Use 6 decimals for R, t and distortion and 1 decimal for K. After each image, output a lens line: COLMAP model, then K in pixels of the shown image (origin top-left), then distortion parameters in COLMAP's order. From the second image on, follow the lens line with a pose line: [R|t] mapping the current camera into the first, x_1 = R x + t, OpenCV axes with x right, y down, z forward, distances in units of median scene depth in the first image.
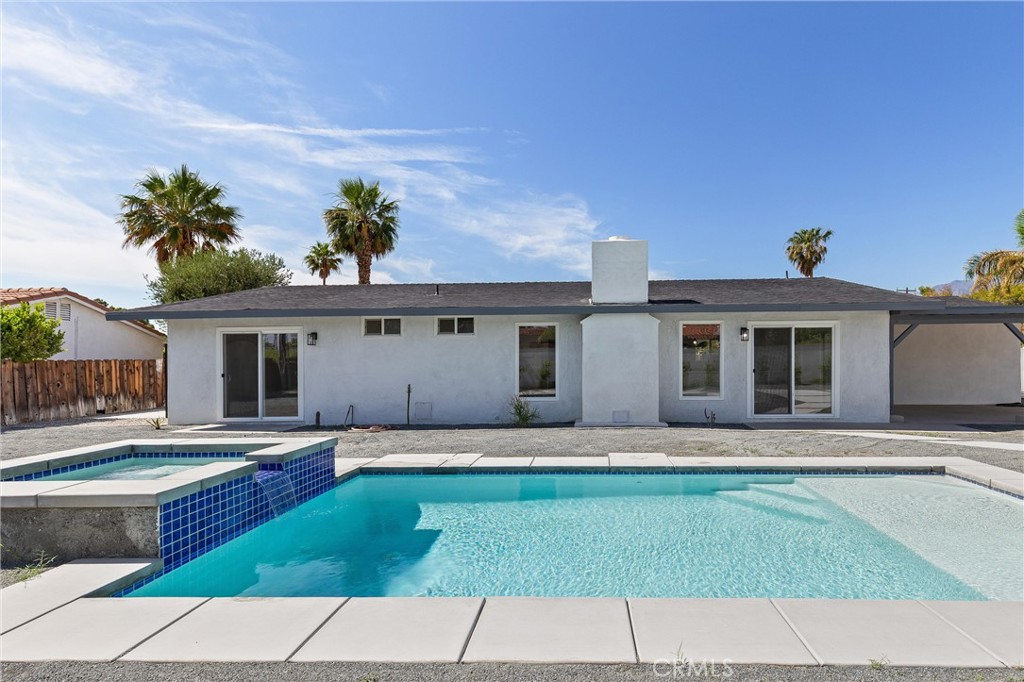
lens RADIAL K [[496.9, 0, 515.2], [0, 496.9, 350.2], [0, 0, 1]] dist [0.007449, 0.000984]
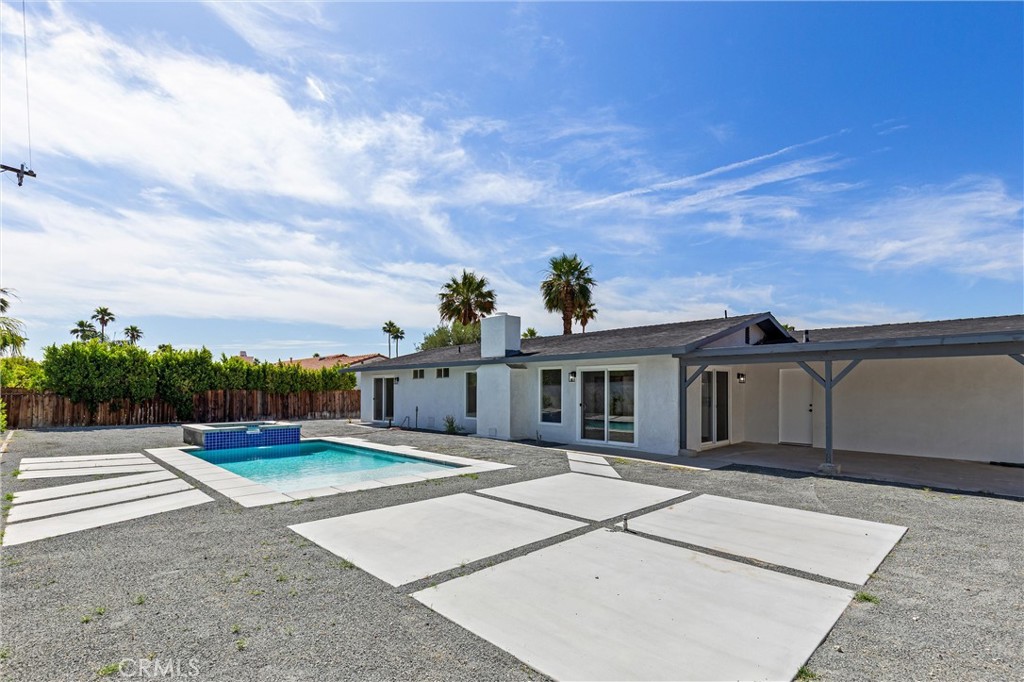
lens RADIAL K [[496.9, 0, 554.3], [0, 496.9, 378.9], [0, 0, 1]] dist [0.007449, 0.000984]
pose [[0.735567, -0.003907, -0.677441, 0.811799], [0.006130, 0.999981, 0.000889, -0.017166], [0.677424, -0.004807, 0.735577, 0.006723]]
